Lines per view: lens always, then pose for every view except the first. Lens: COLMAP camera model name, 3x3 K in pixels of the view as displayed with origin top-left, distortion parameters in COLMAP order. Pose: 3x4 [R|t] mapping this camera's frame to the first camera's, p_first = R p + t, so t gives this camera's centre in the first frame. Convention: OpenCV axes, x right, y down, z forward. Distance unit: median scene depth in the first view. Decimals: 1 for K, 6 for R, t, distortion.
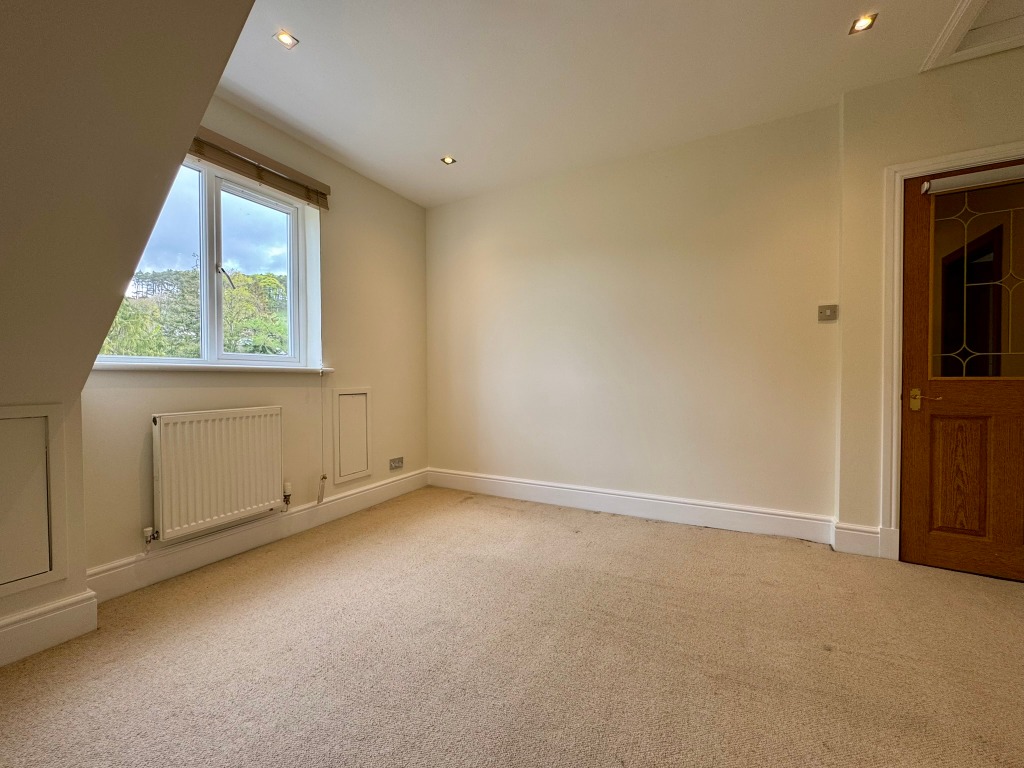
lens RADIAL K [[406.8, 0, 512.4], [0, 406.8, 391.9], [0, 0, 1]] dist [-0.000673, 0.000020]
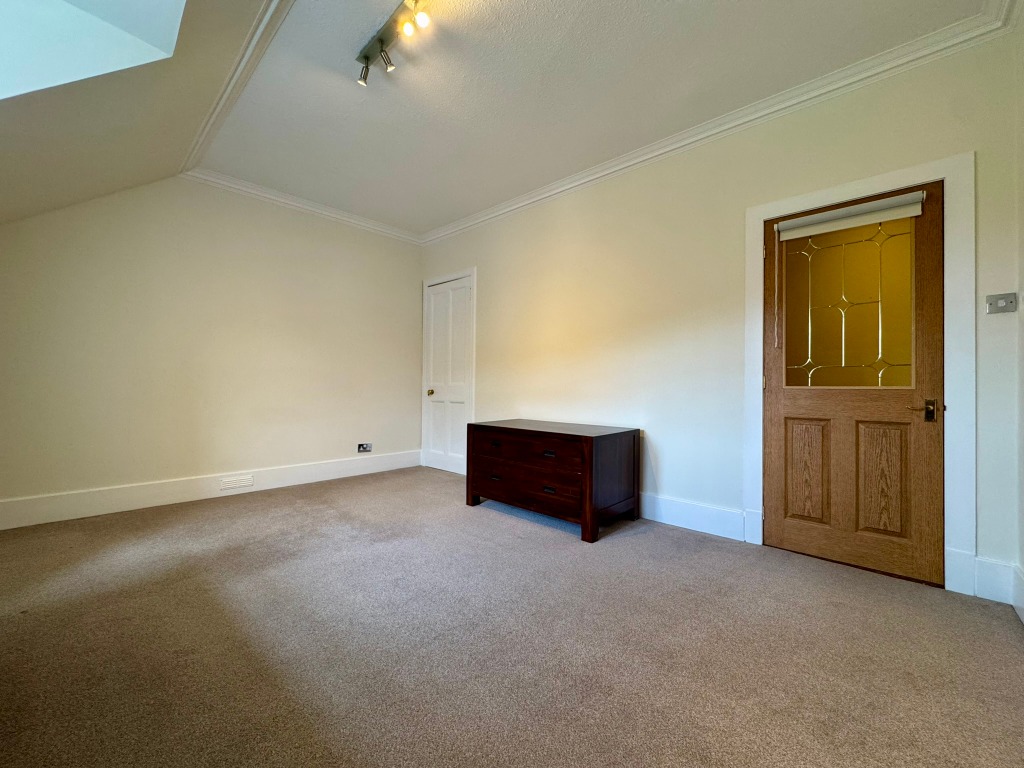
lens RADIAL K [[406.8, 0, 513.1], [0, 406.8, 383.1], [0, 0, 1]] dist [-0.000673, 0.000020]
pose [[0.974464, 0.000887, -0.224540, 0.408733], [-0.008620, 0.999403, -0.033464, 0.001510], [0.224377, 0.034545, 0.973890, -0.253200]]
